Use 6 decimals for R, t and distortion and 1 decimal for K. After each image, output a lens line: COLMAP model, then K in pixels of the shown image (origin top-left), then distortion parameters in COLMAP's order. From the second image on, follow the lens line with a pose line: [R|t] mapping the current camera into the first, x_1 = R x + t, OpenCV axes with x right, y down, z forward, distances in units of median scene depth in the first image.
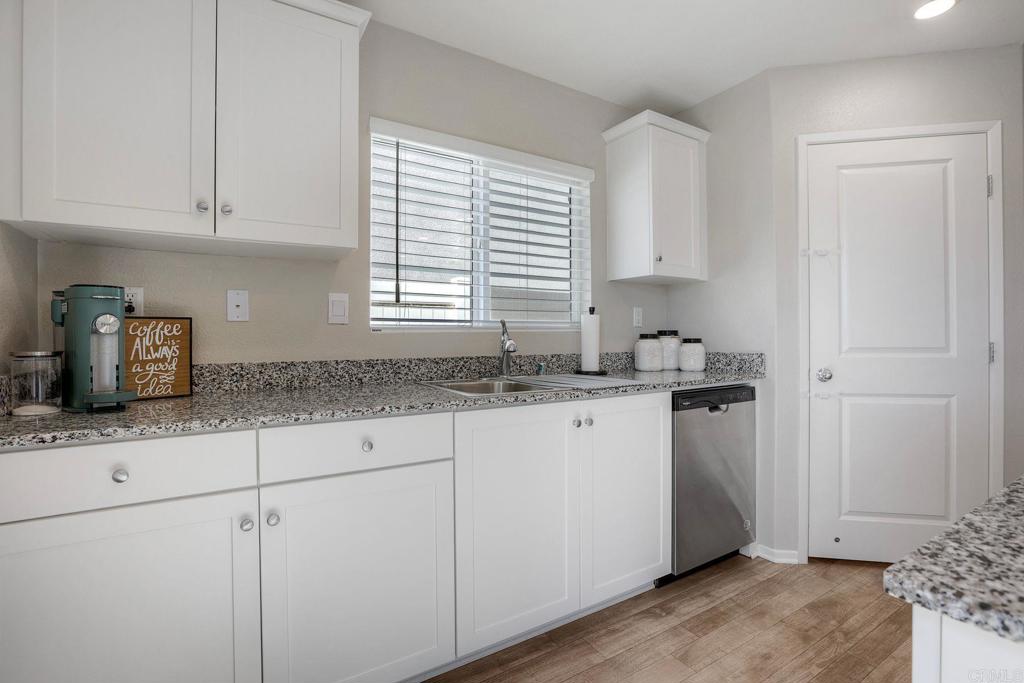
lens RADIAL K [[473.4, 0, 519.3], [0, 473.4, 346.1], [0, 0, 1]] dist [-0.044619, 0.010842]
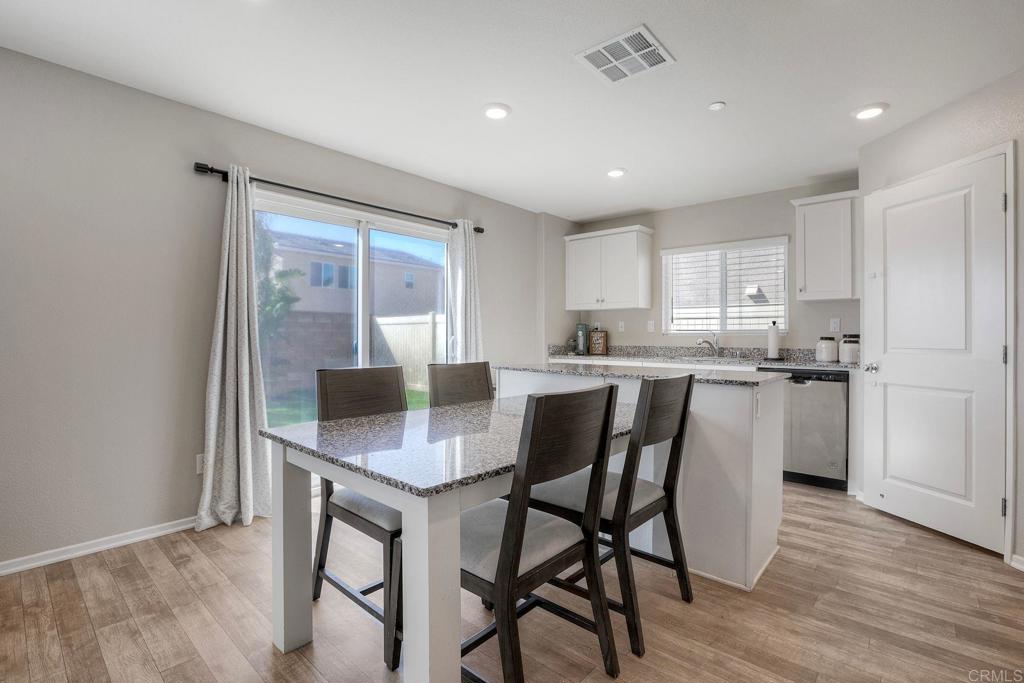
lens RADIAL K [[473.4, 0, 519.3], [0, 473.4, 333.0], [0, 0, 1]] dist [-0.044619, 0.010842]
pose [[0.293332, -0.002627, -0.956007, 2.170192], [-0.026125, 0.999601, -0.010763, 0.005243], [0.955654, 0.028133, 0.293146, -0.549584]]
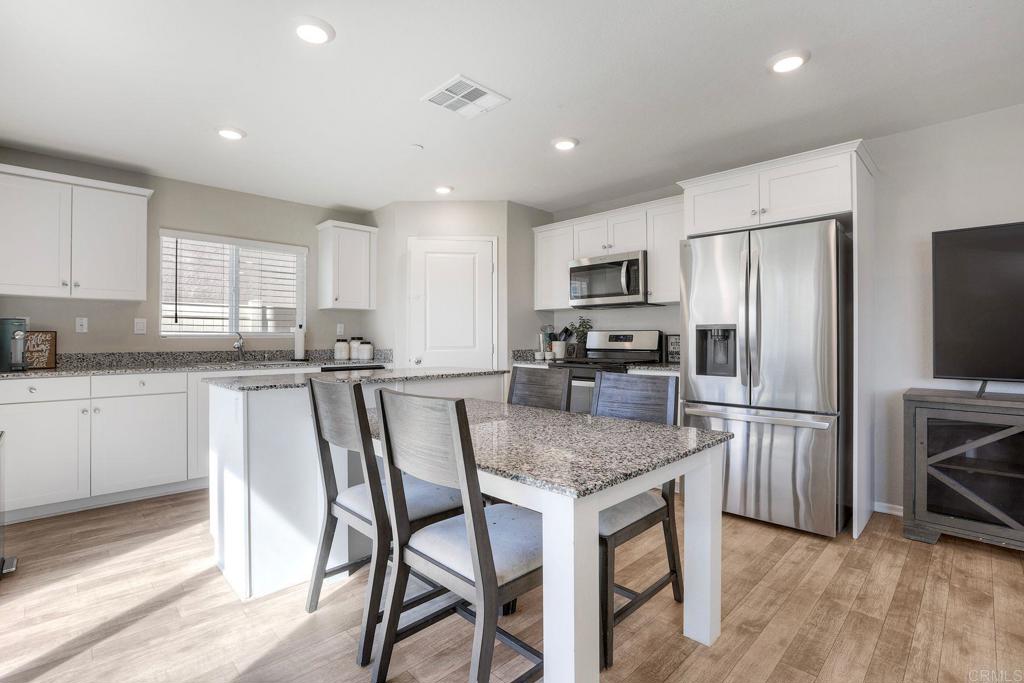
lens RADIAL K [[473.4, 0, 515.6], [0, 473.4, 340.3], [0, 0, 1]] dist [-0.044619, 0.010842]
pose [[0.975254, 0.001893, 0.221077, 0.816862], [0.002375, 0.999816, -0.019037, 0.023662], [-0.221073, 0.019091, 0.975070, -1.396024]]
